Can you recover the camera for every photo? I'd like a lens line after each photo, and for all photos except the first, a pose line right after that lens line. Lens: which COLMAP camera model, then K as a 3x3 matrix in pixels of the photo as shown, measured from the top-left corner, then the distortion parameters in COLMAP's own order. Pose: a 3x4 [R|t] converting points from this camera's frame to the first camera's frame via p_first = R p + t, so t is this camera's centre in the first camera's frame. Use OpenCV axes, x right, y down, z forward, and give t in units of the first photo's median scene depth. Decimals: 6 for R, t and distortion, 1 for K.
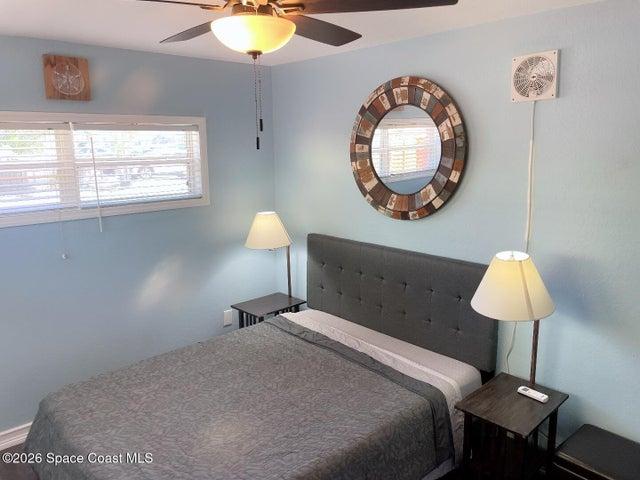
lens RADIAL K [[485.7, 0, 319.0], [0, 485.7, 236.3], [0, 0, 1]] dist [0.098129, -0.125368]
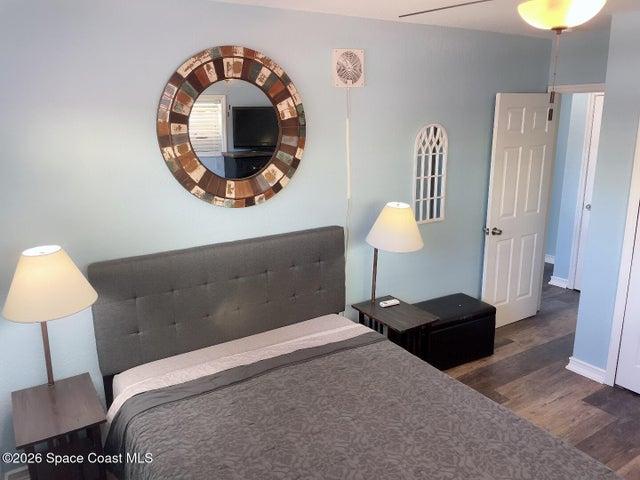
lens RADIAL K [[485.7, 0, 319.0], [0, 485.7, 236.3], [0, 0, 1]] dist [0.098129, -0.125368]
pose [[0.185769, -0.224995, 0.956487, -0.709026], [0.198817, 0.961903, 0.187655, -0.128657], [-0.962269, 0.155305, 0.223425, 0.692917]]
